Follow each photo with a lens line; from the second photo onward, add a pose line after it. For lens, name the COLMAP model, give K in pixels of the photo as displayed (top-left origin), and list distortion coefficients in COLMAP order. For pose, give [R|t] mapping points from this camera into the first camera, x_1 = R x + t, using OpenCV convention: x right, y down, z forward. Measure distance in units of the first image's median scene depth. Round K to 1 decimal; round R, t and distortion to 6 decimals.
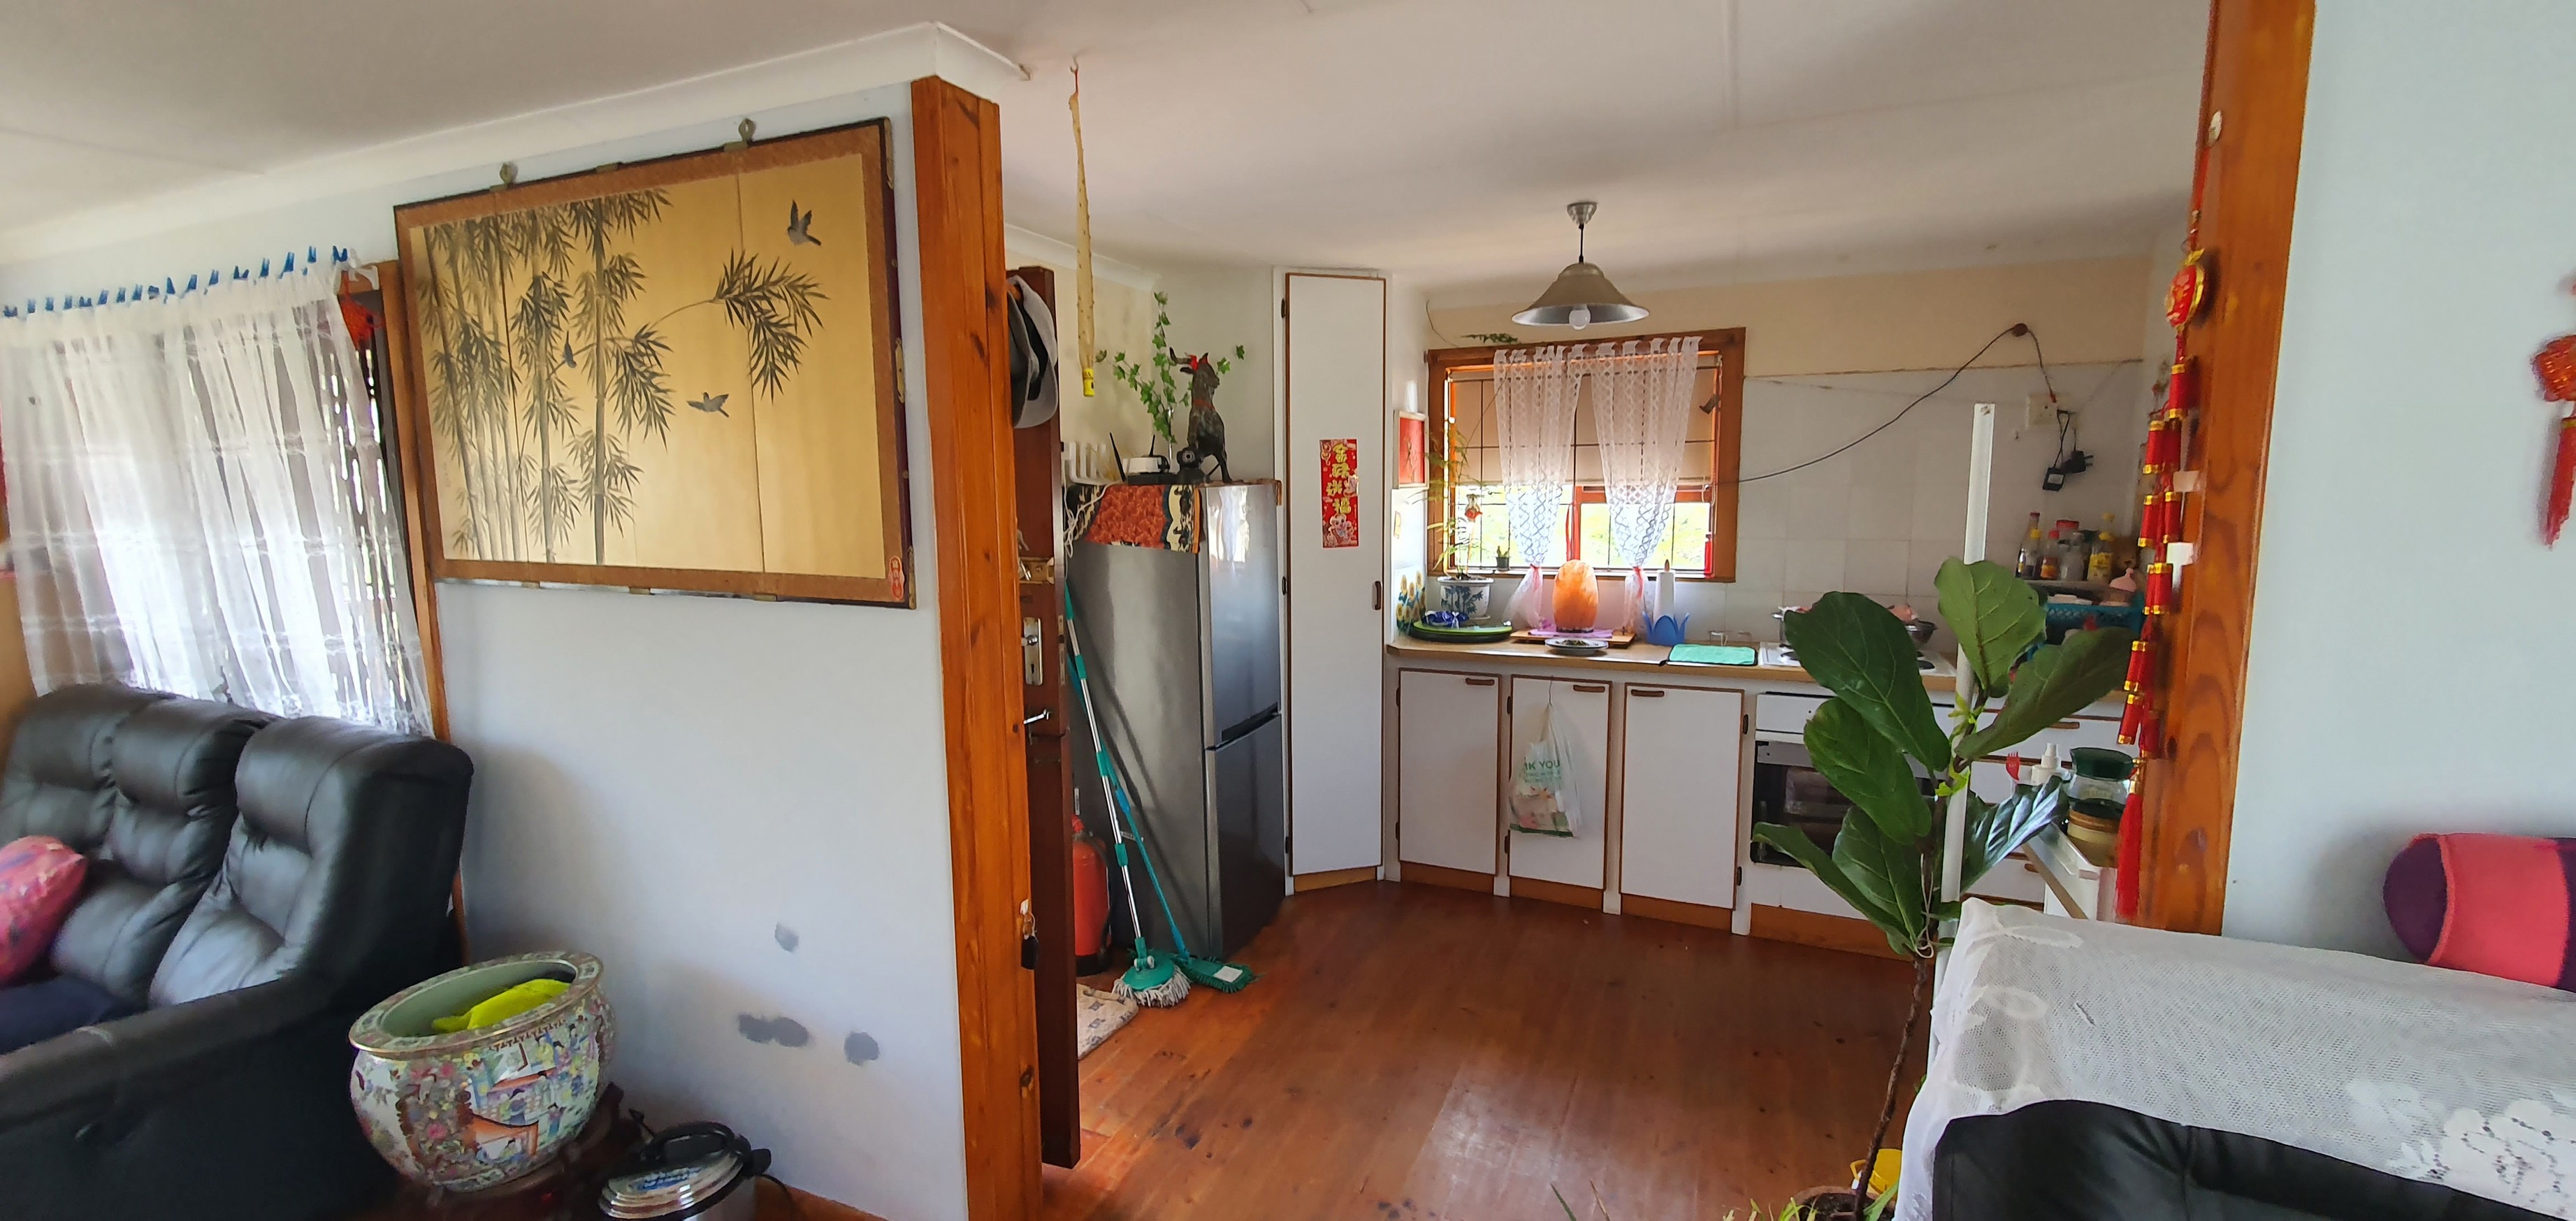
lens RADIAL K [[1031.2, 0, 1292.5], [0, 1031.2, 597.5], [0, 0, 1]] dist [0.004724, -0.000610]
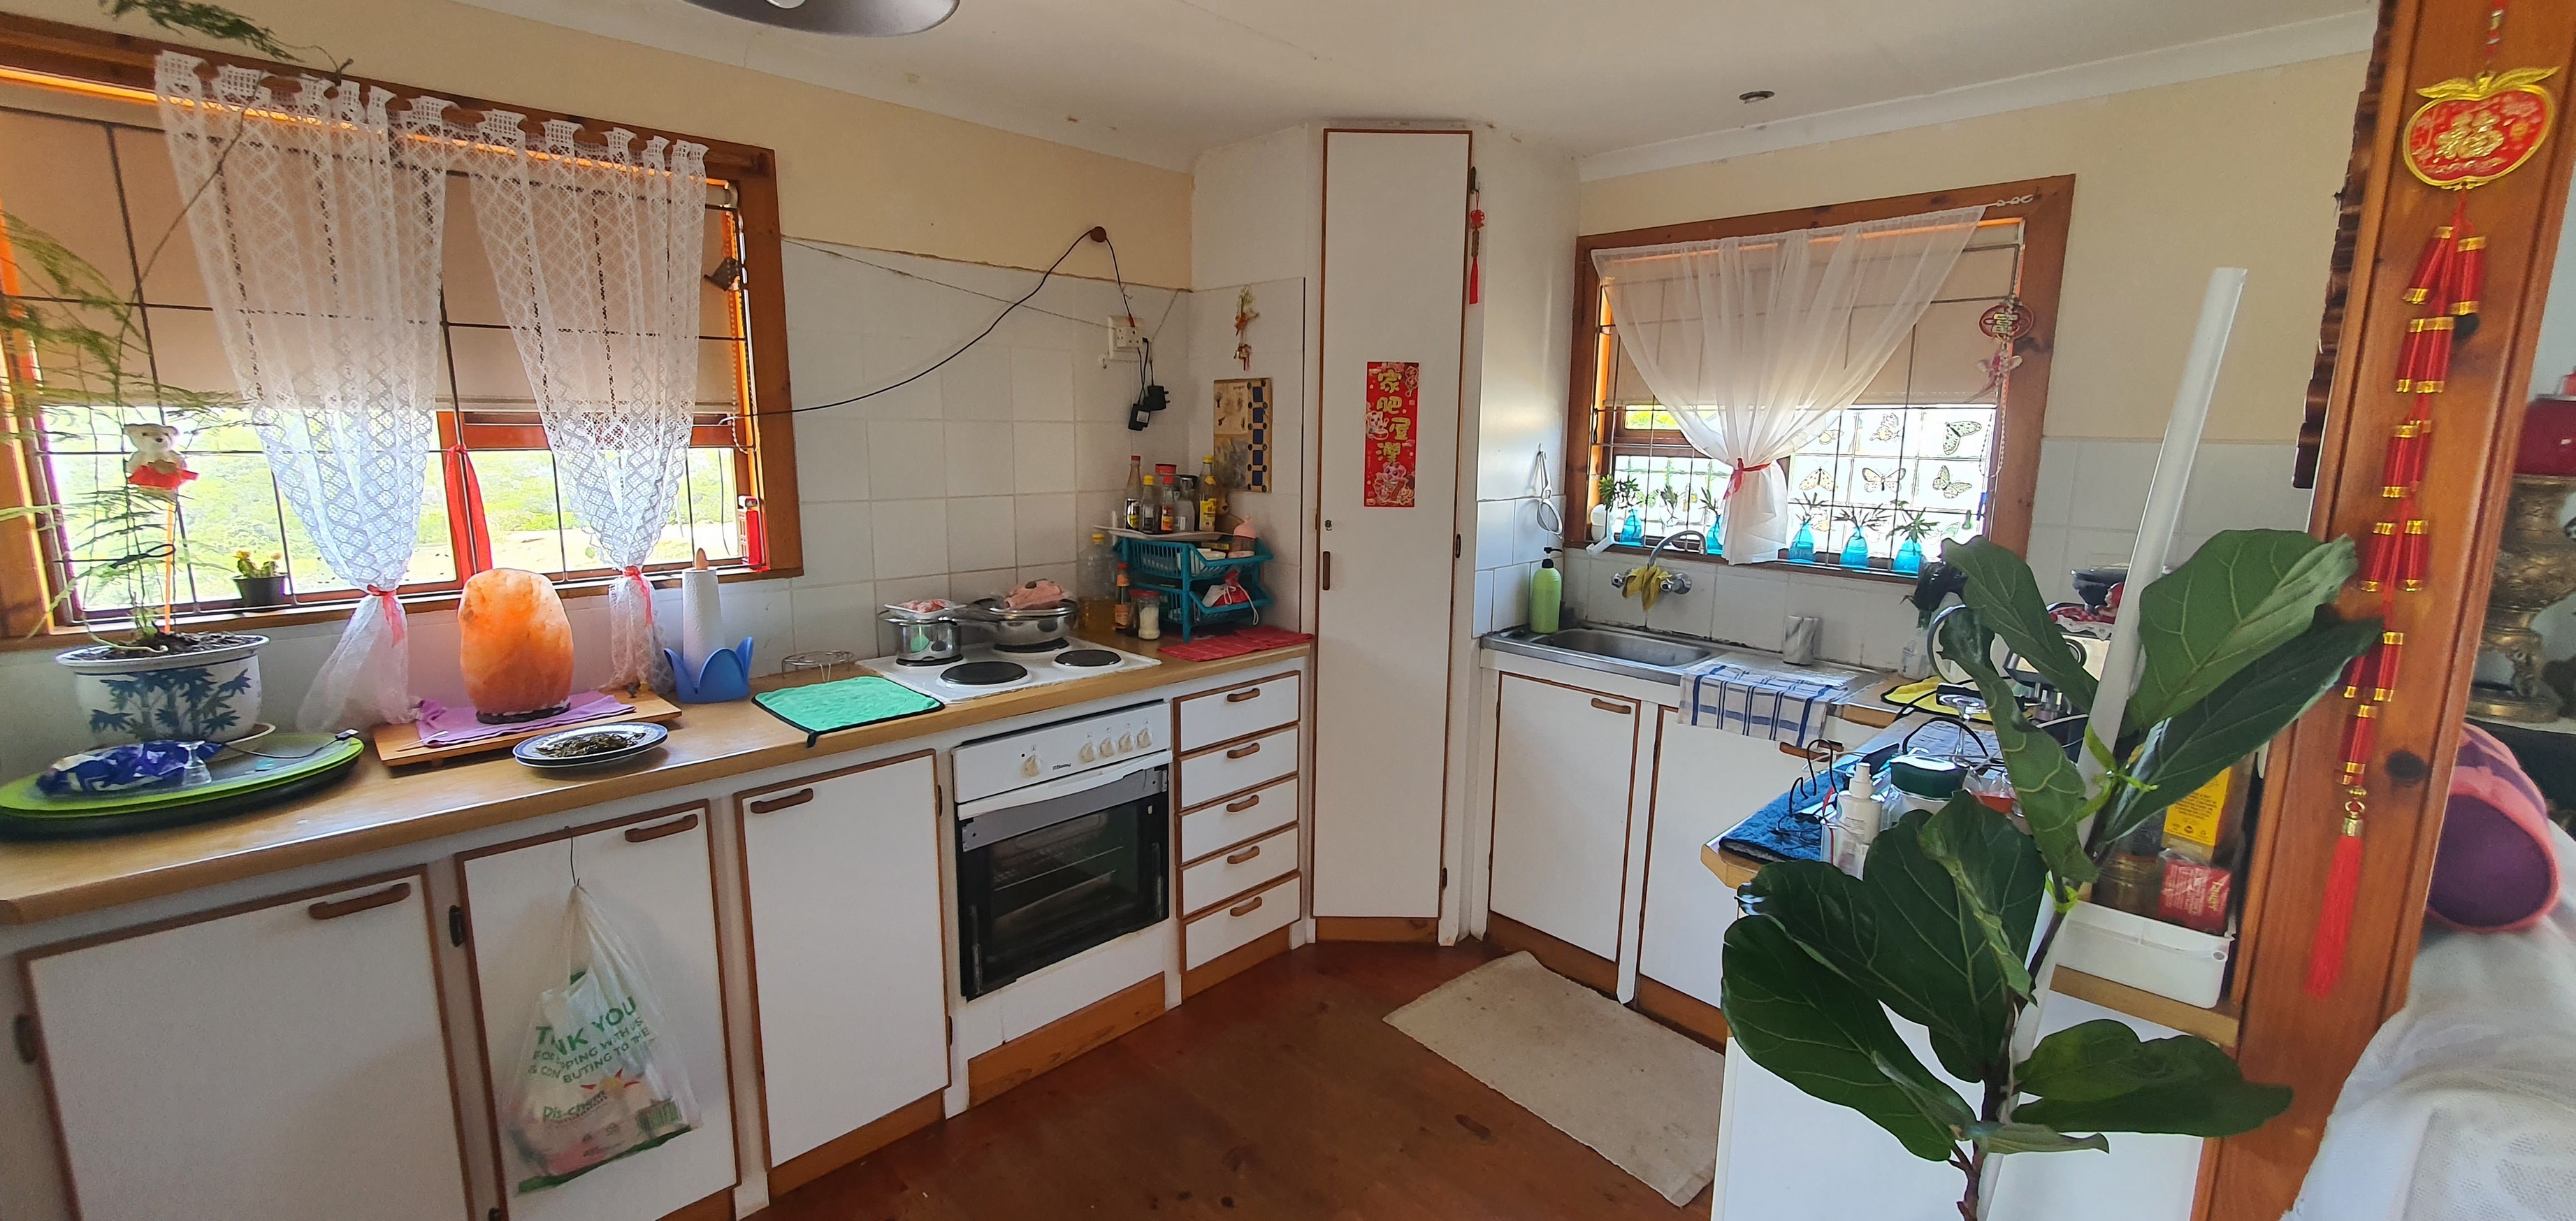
lens RADIAL K [[1031.2, 0, 1292.5], [0, 1031.2, 597.5], [0, 0, 1]] dist [0.004724, -0.000610]
pose [[0.364147, -0.139659, 0.920811, -0.035875], [0.091302, 0.989284, 0.113938, -0.043512], [-0.926855, 0.042581, 0.372996, 0.476701]]
